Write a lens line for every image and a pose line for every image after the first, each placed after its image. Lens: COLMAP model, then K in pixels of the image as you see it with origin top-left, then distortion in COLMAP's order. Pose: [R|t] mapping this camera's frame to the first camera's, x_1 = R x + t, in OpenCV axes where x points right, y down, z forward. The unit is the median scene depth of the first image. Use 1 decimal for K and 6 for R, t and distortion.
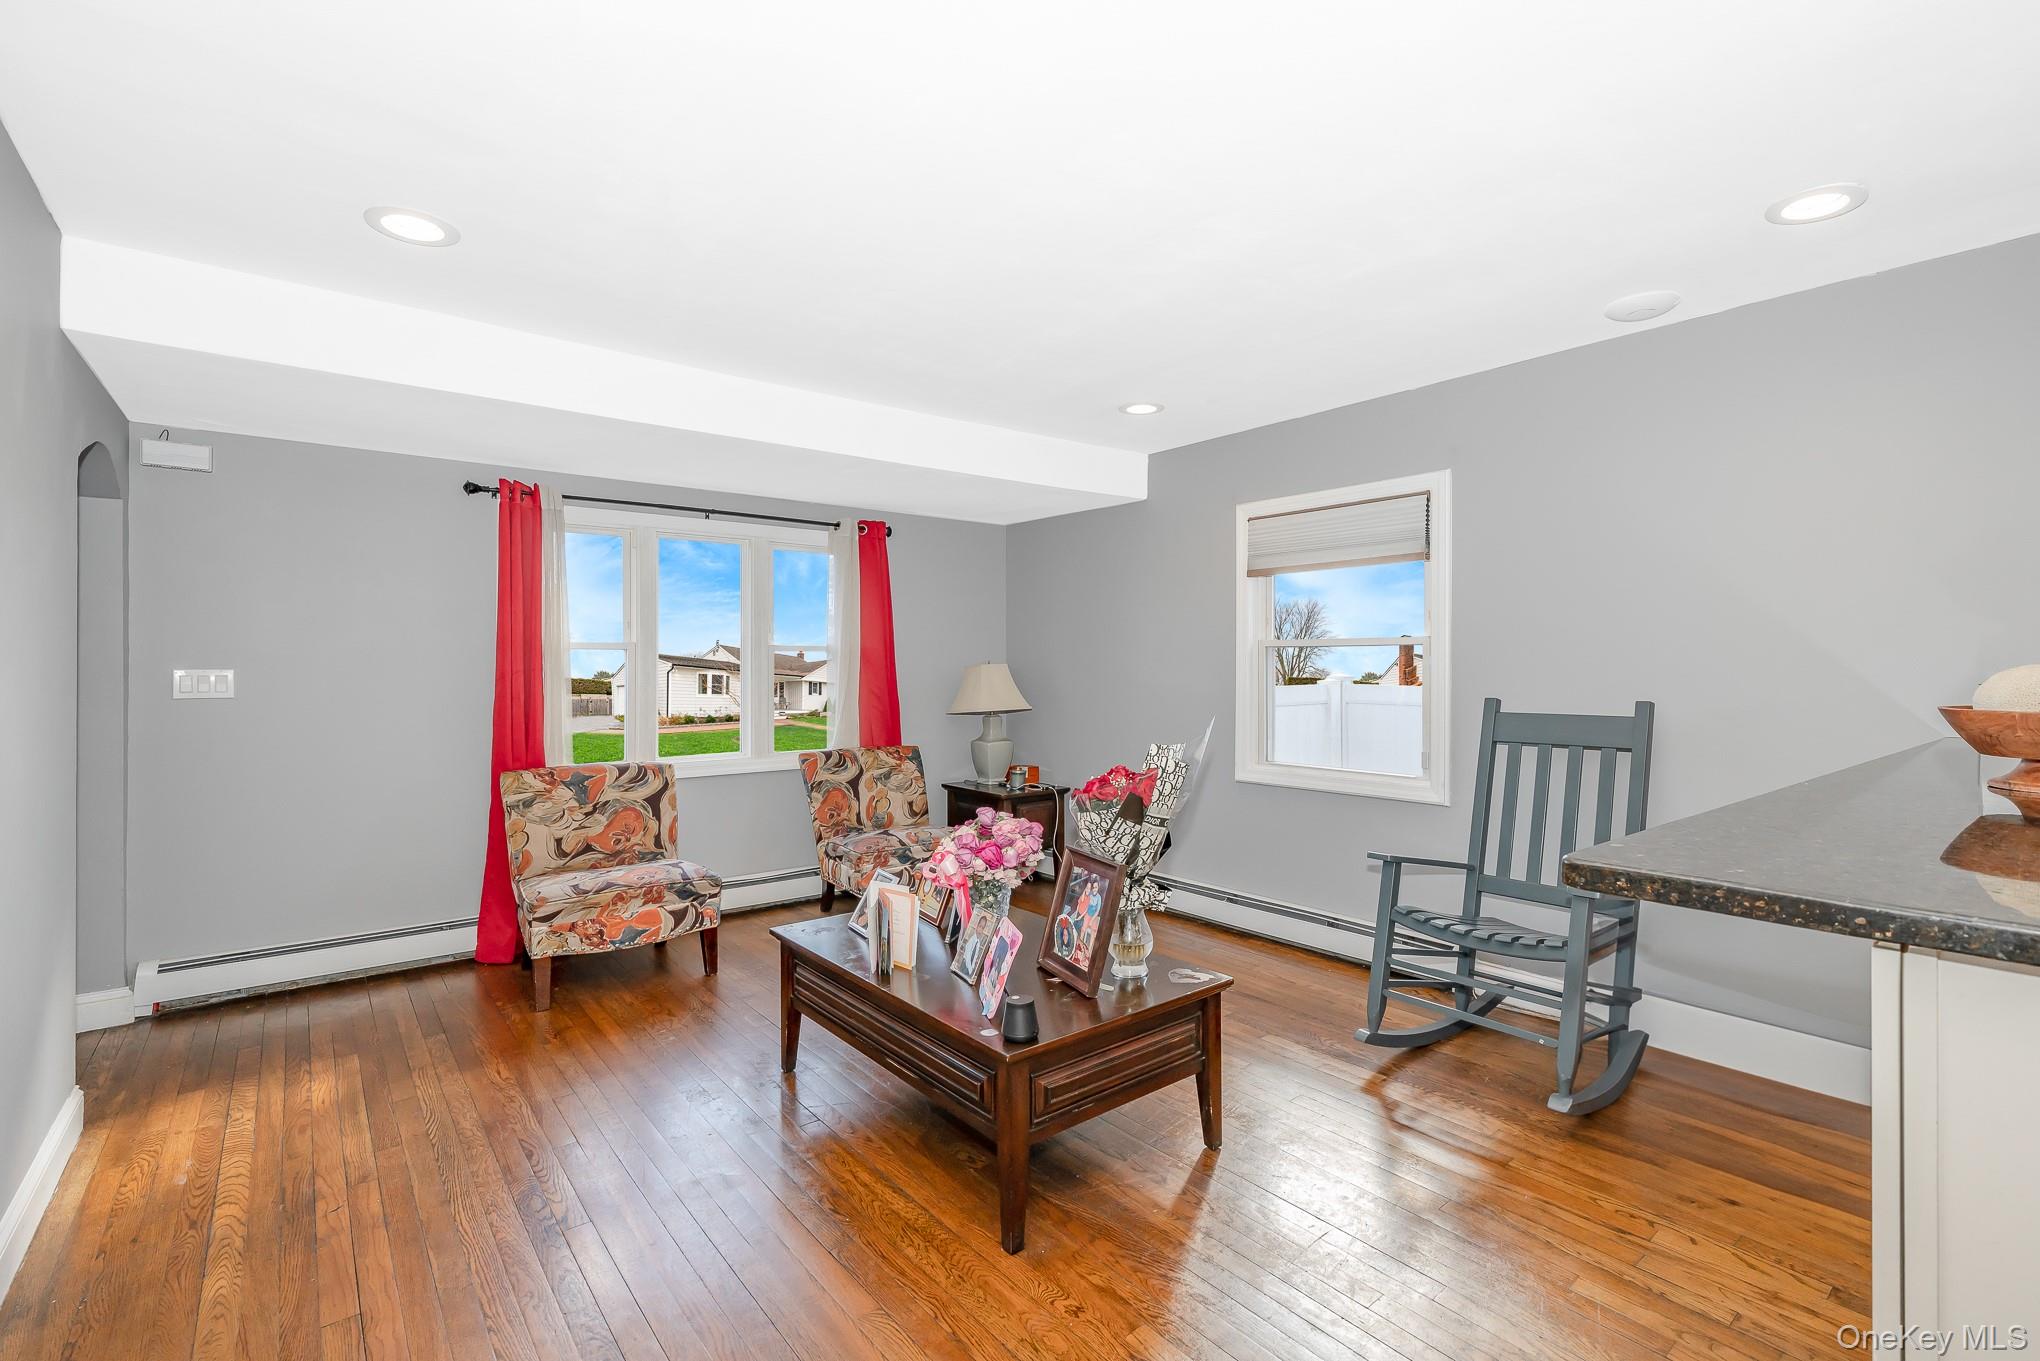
lens RADIAL K [[887.5, 0, 1016.1], [0, 887.5, 666.7], [0, 0, 1]] dist [0.001691, 0.000580]
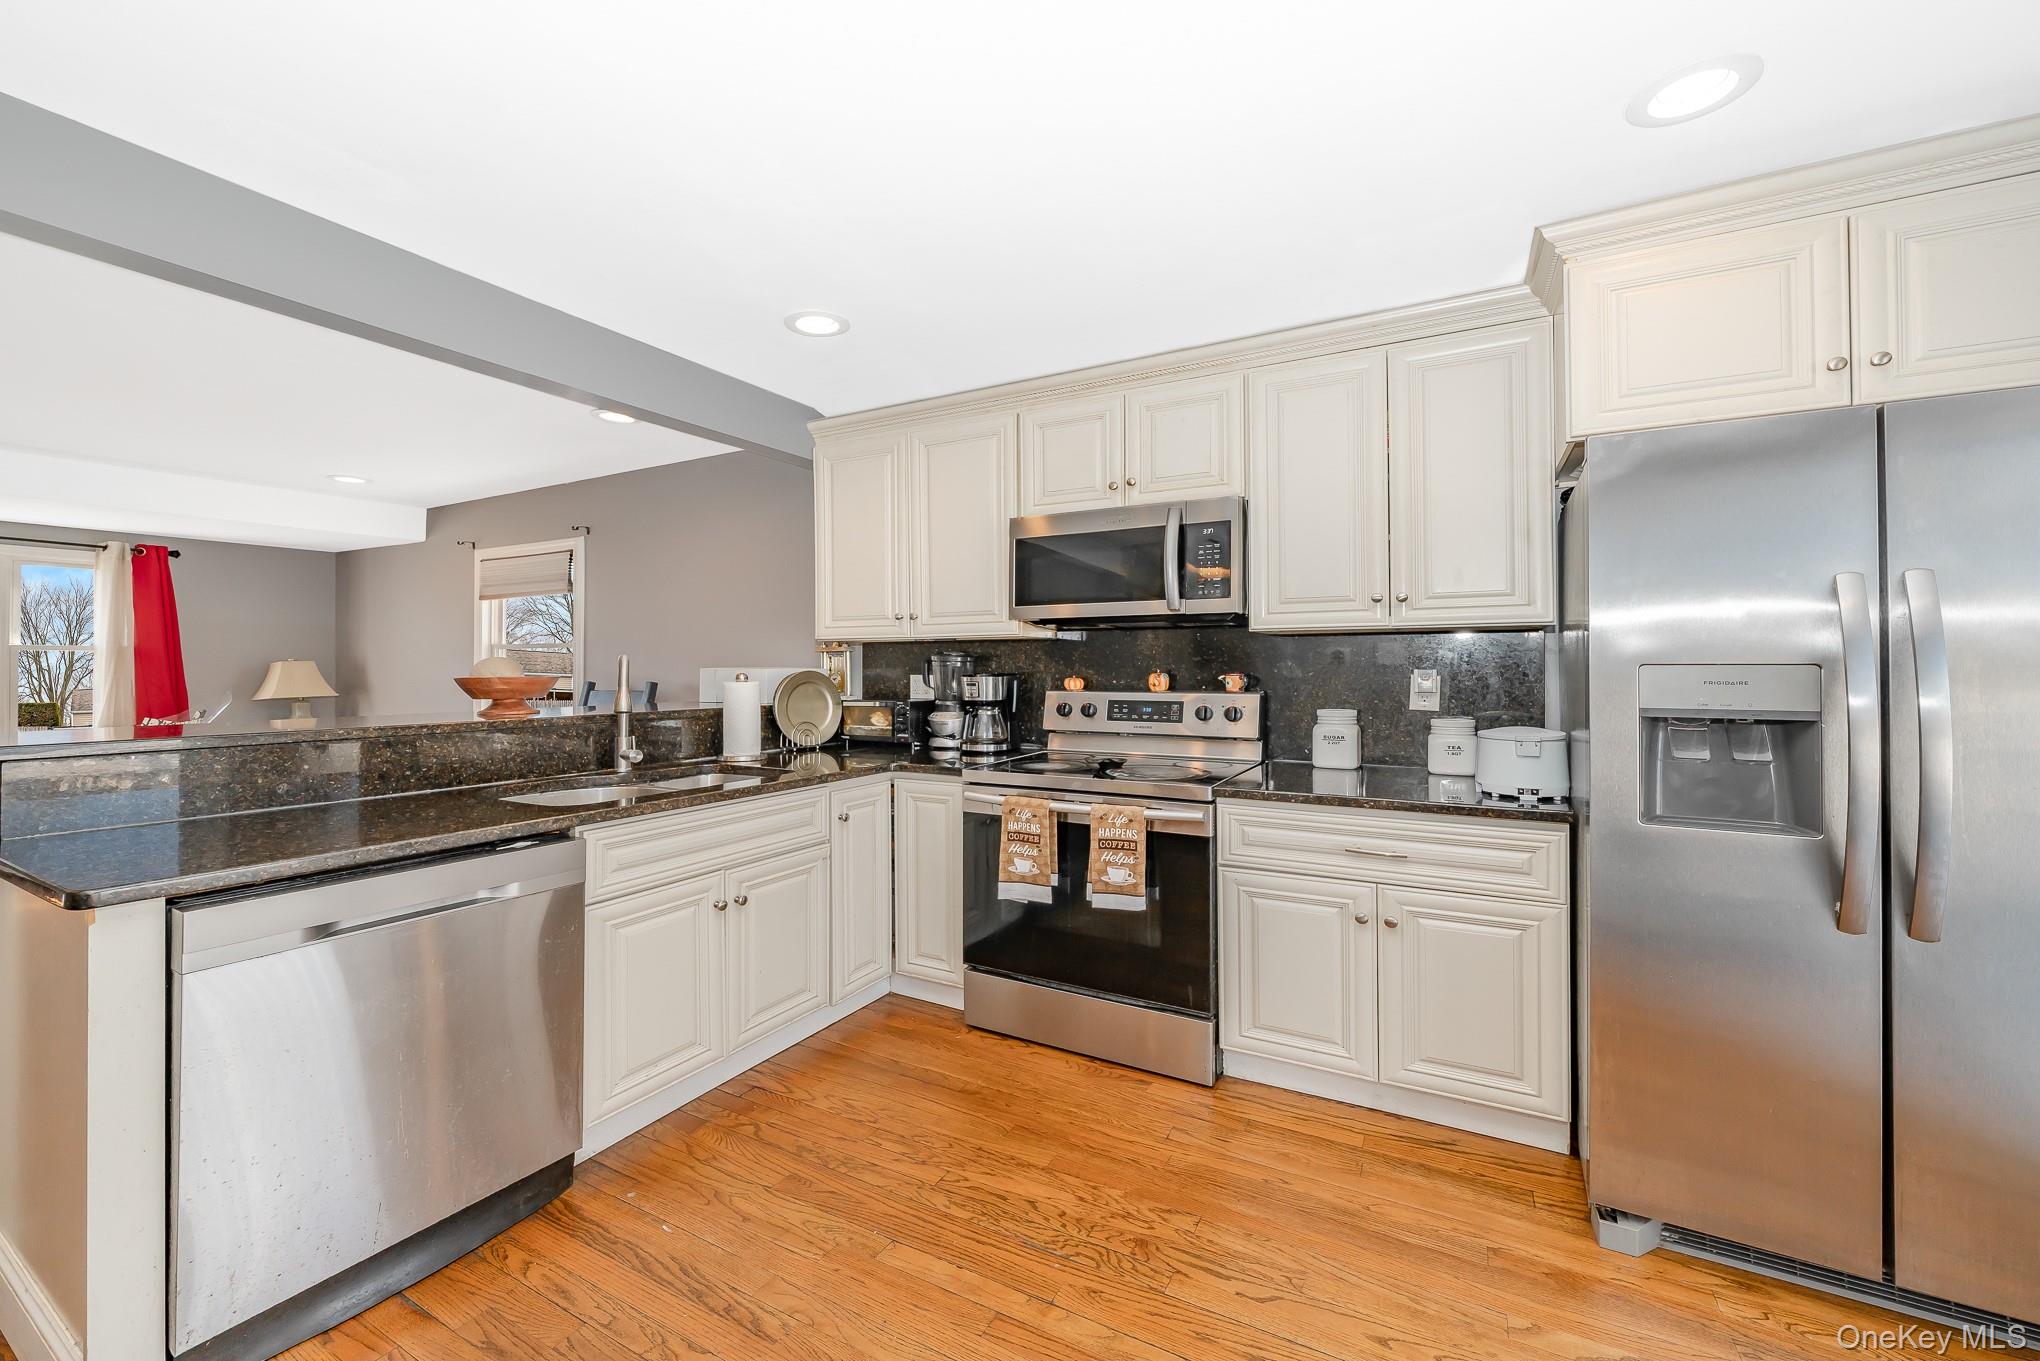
lens RADIAL K [[742.6, 0, 1022.0], [0, 742.6, 659.6], [0, 0, 1]] dist [-0.000902, -0.000273]
pose [[0.915091, -0.004441, 0.403222, 0.584932], [0.006635, 0.999970, -0.004044, 0.006266], [-0.403192, 0.006376, 0.915093, -0.467627]]
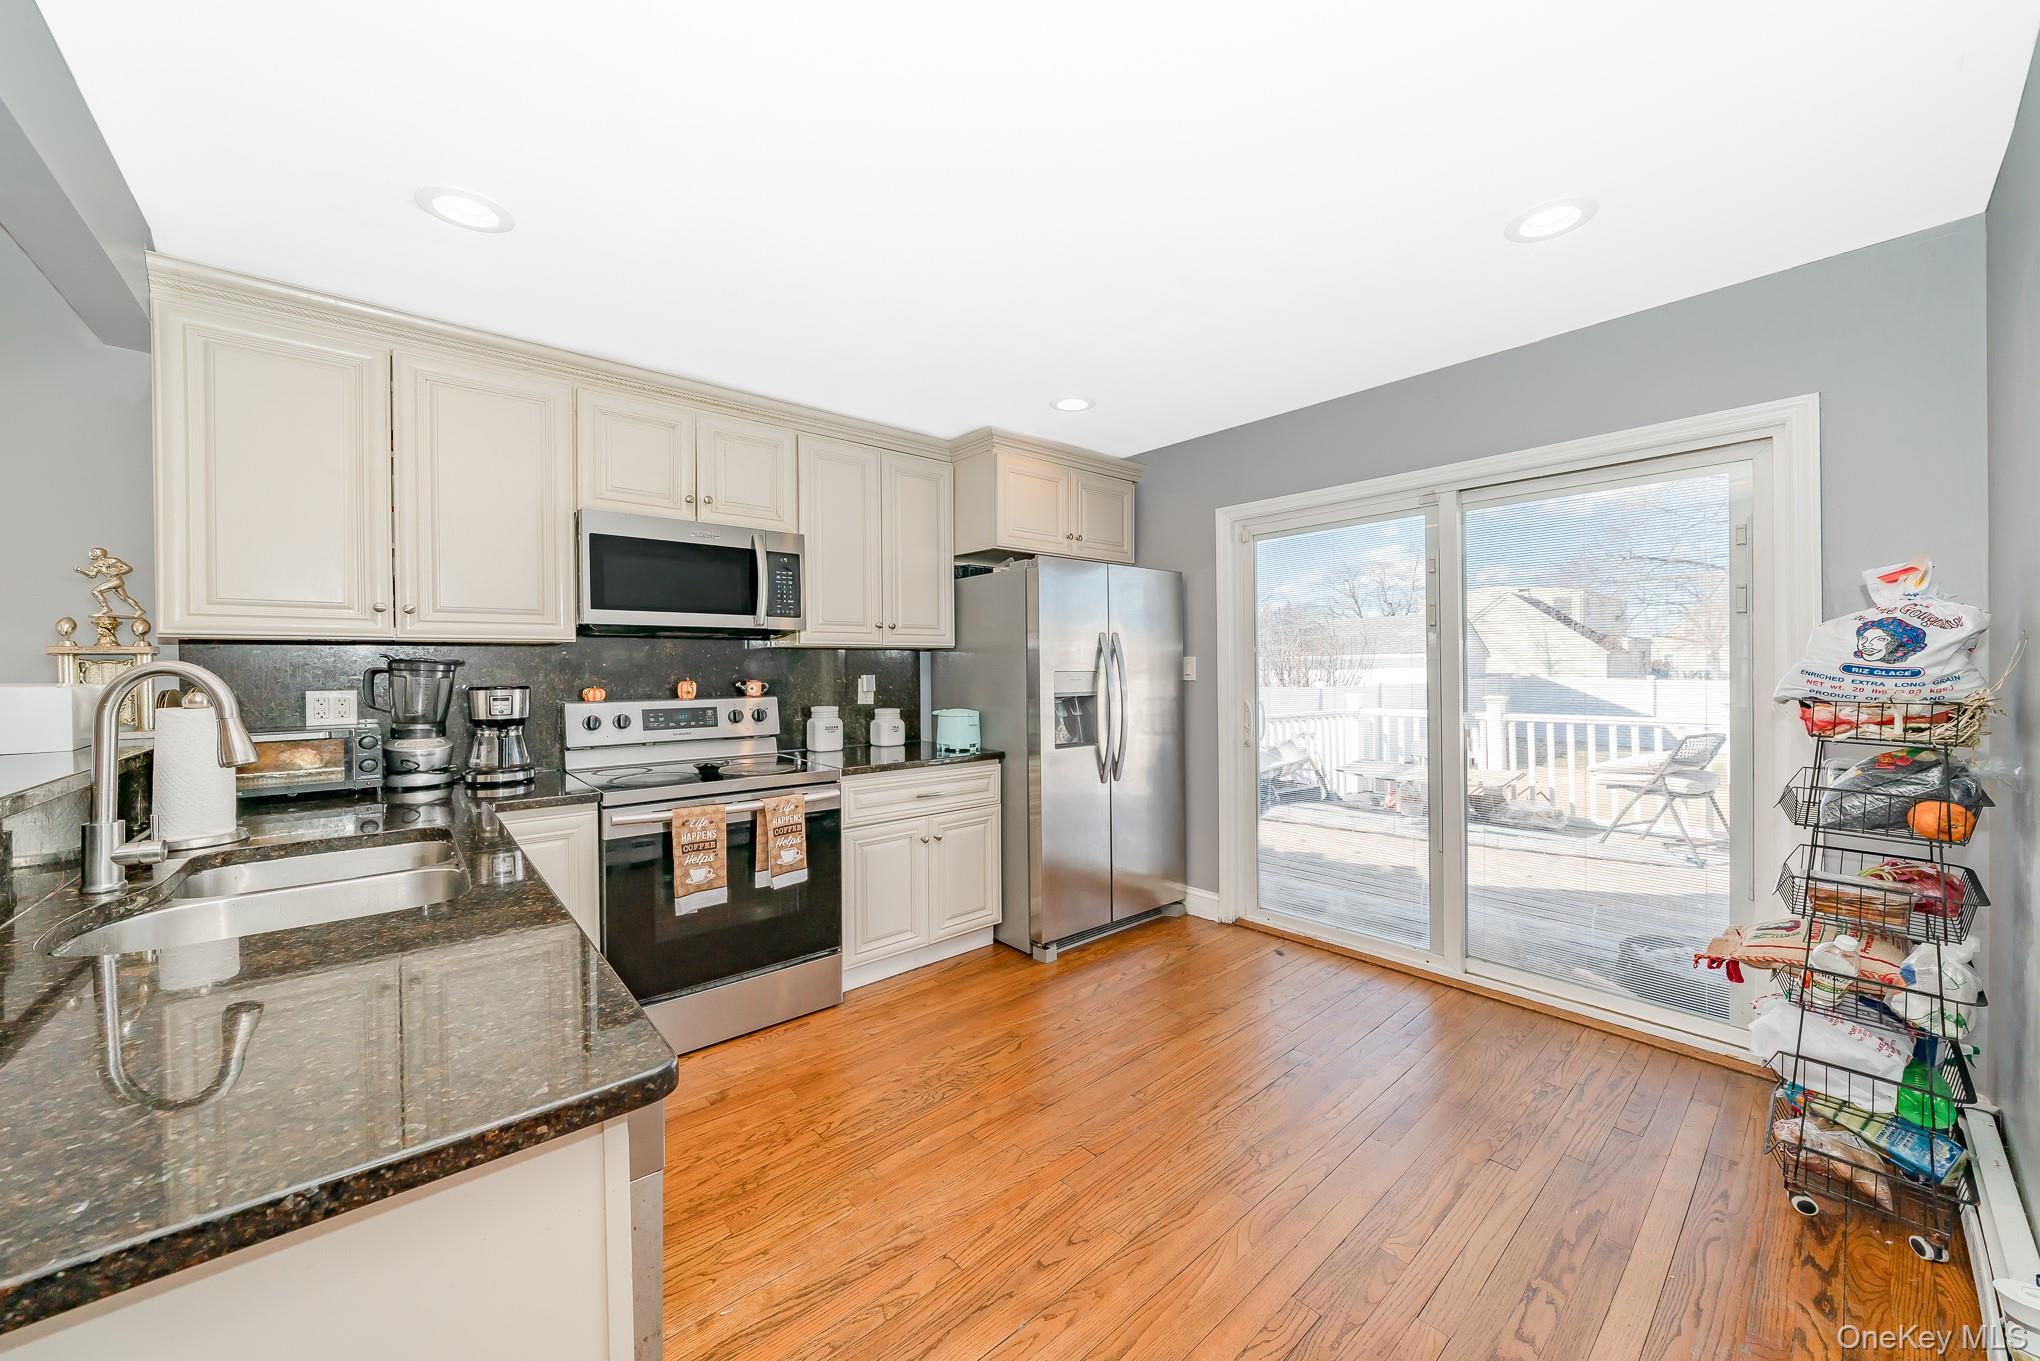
lens RADIAL K [[742.6, 0, 1022.0], [0, 742.6, 659.6], [0, 0, 1]] dist [-0.000902, -0.000273]
pose [[-0.034831, 0.005011, 0.999381, 0.250309], [0.003760, 0.999981, -0.004883, 0.000691], [-0.999386, 0.003587, -0.034849, -0.187807]]
